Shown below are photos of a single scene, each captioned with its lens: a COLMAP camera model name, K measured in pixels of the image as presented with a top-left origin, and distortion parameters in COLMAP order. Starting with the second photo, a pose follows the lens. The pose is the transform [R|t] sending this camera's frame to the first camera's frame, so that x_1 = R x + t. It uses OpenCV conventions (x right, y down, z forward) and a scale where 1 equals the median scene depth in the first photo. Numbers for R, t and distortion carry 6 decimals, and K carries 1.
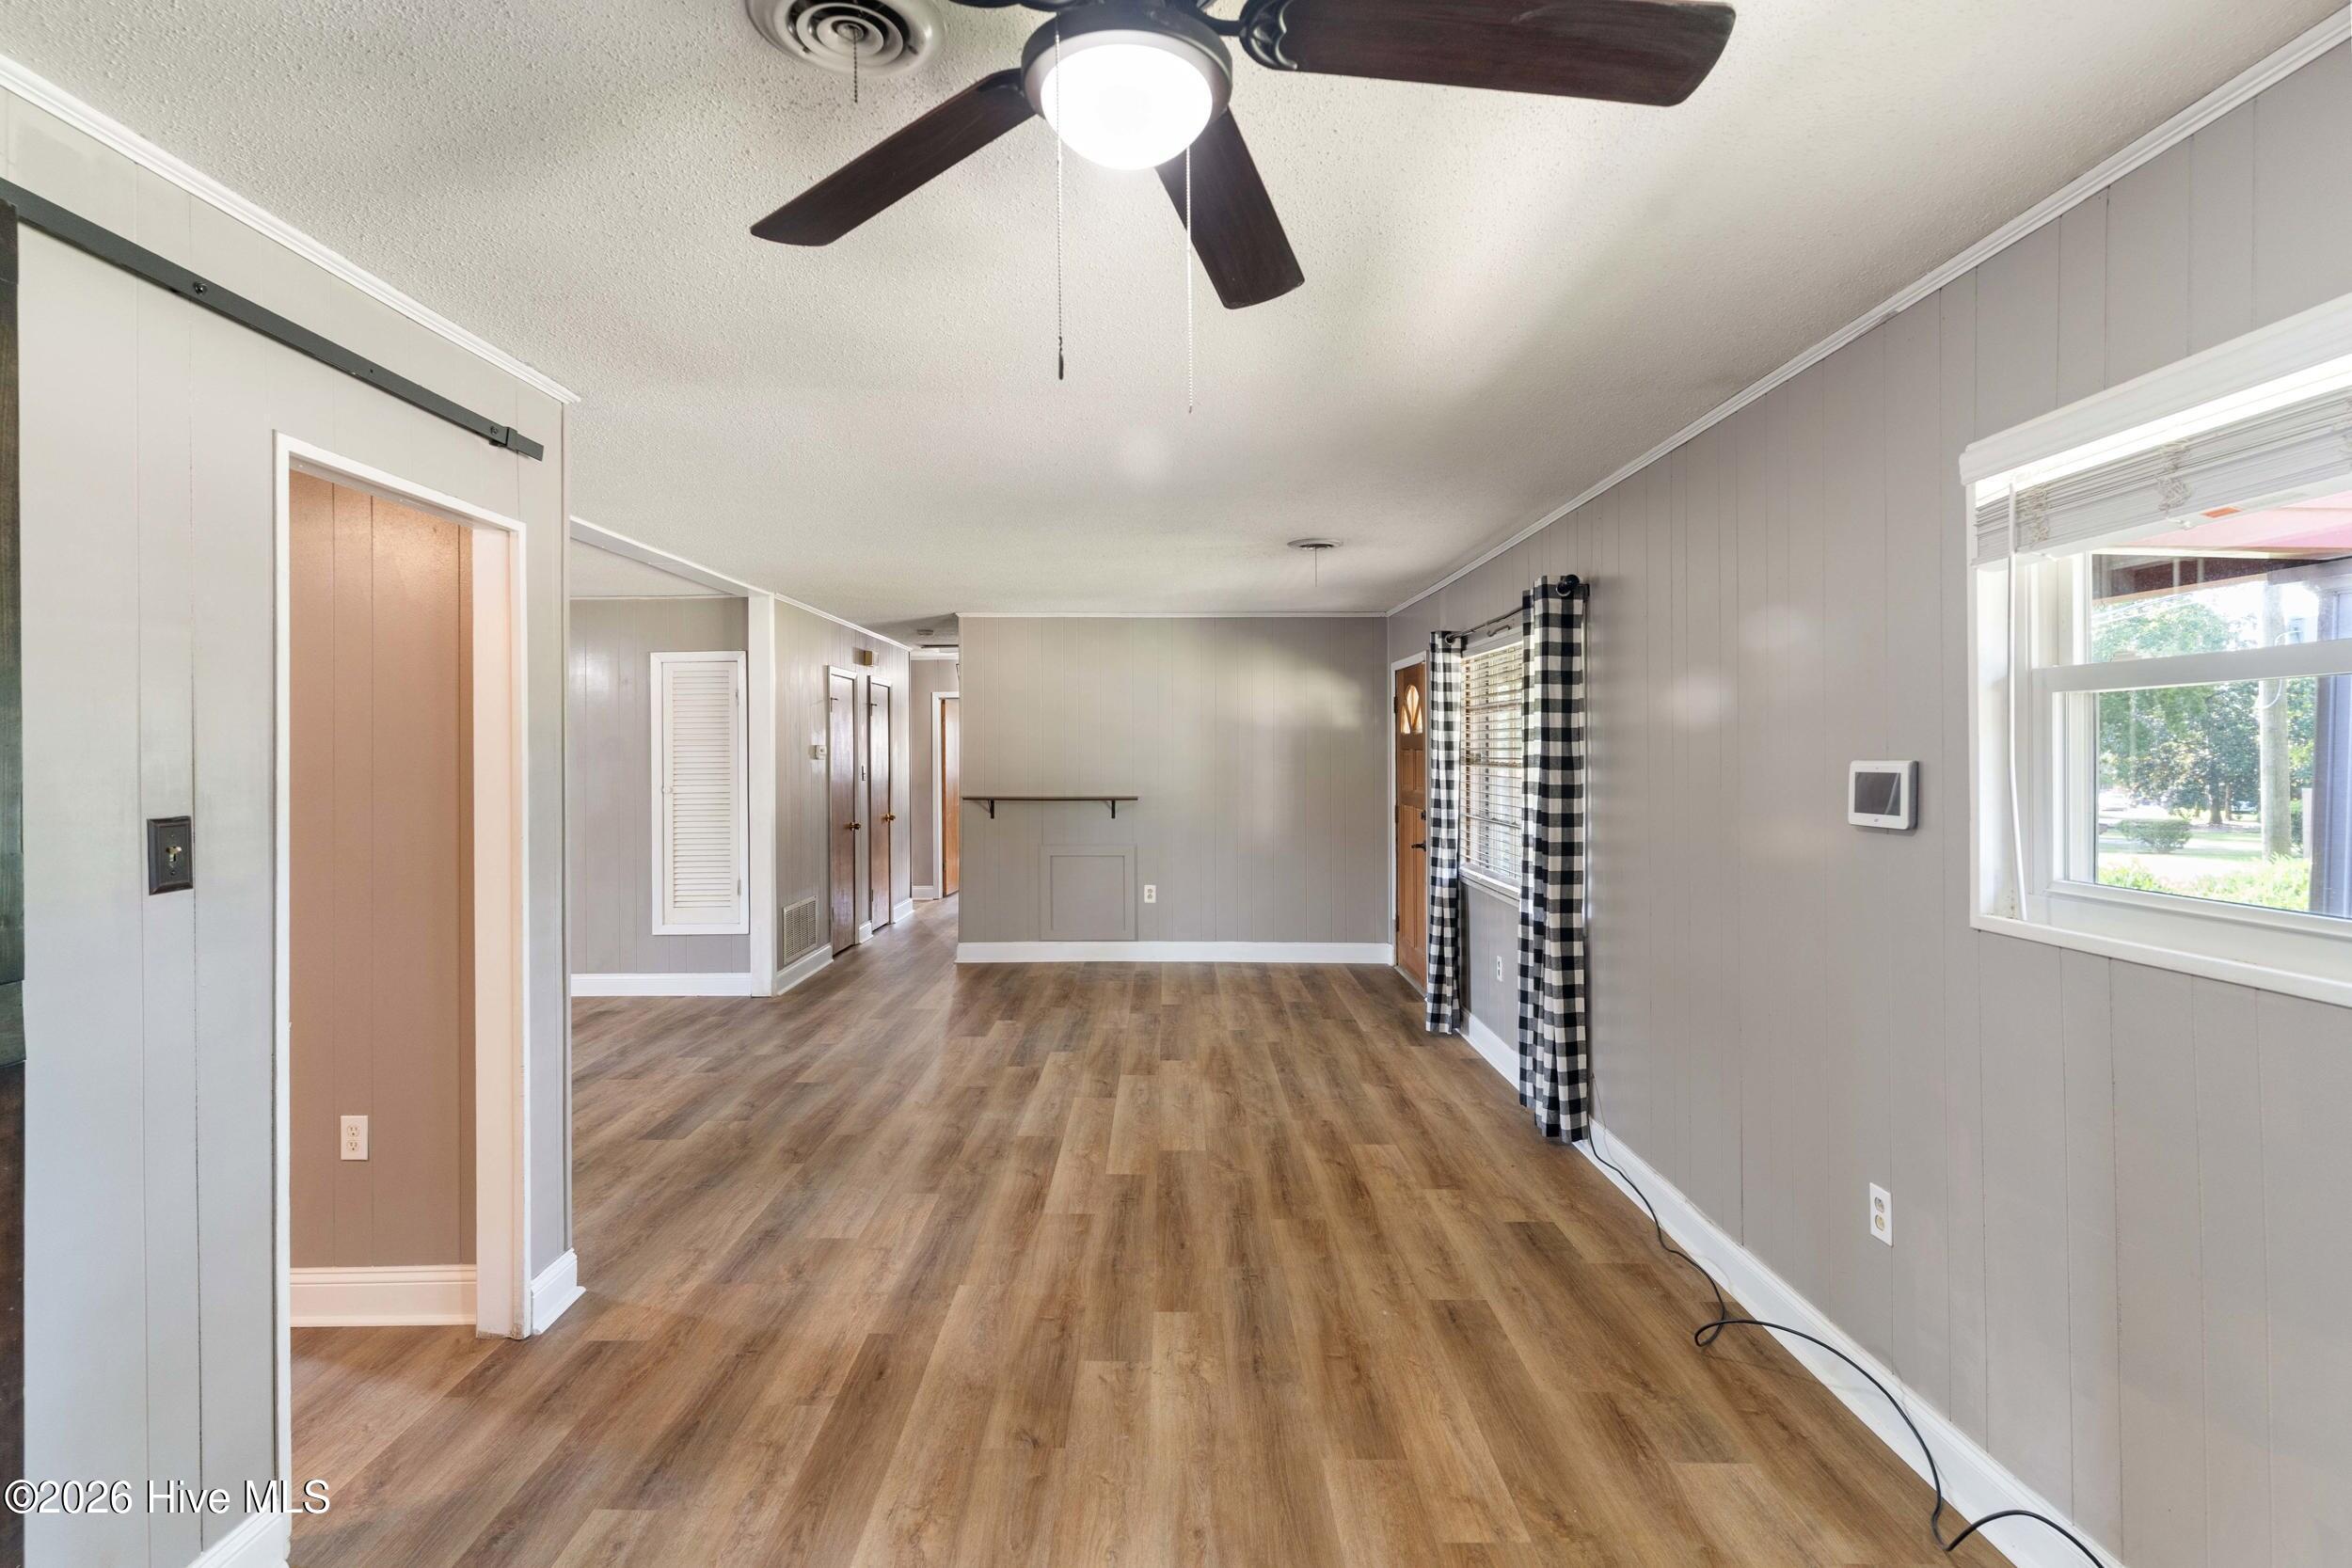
lens RADIAL K [[1143.1, 0, 1178.4], [0, 1143.1, 794.3], [0, 0, 1]] dist [0.005022, -0.001030]
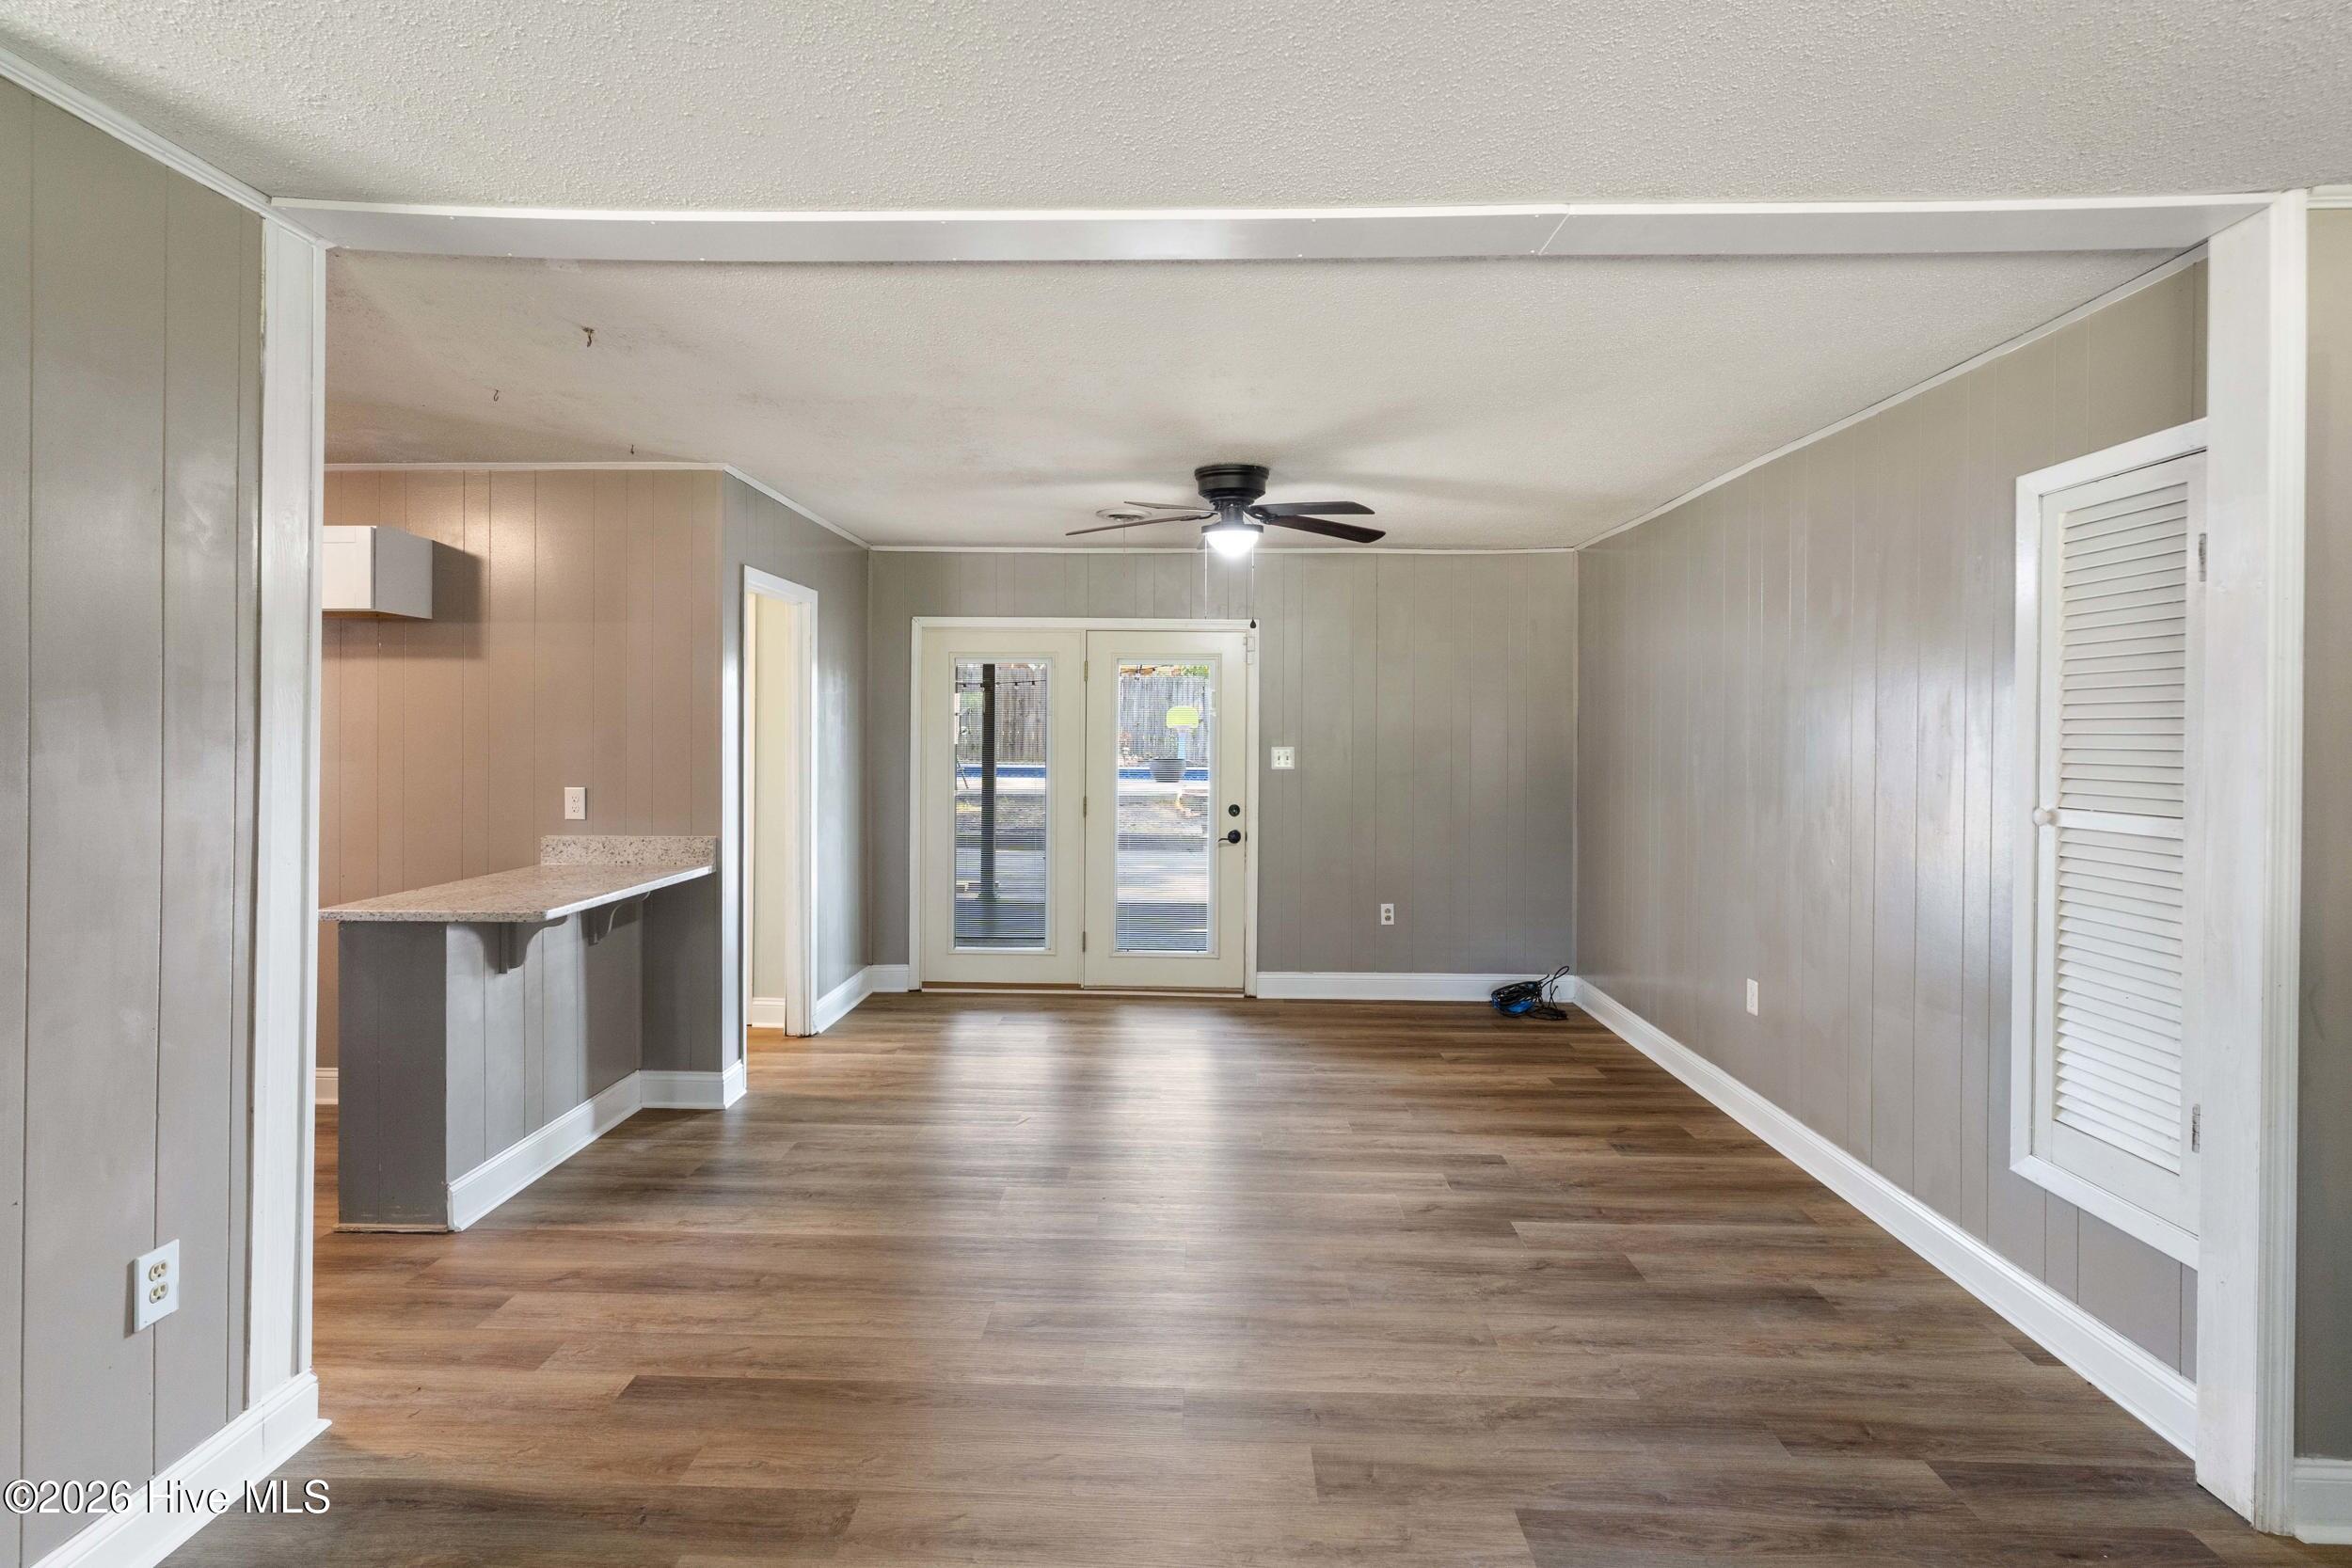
lens RADIAL K [[1143.1, 0, 1161.8], [0, 1143.1, 725.8], [0, 0, 1]] dist [0.005022, -0.001030]
pose [[-0.036414, 0.006961, -0.999313, -0.088545], [-0.043846, 0.999002, 0.008557, -0.054424], [0.998374, 0.044128, -0.036072, 1.556093]]
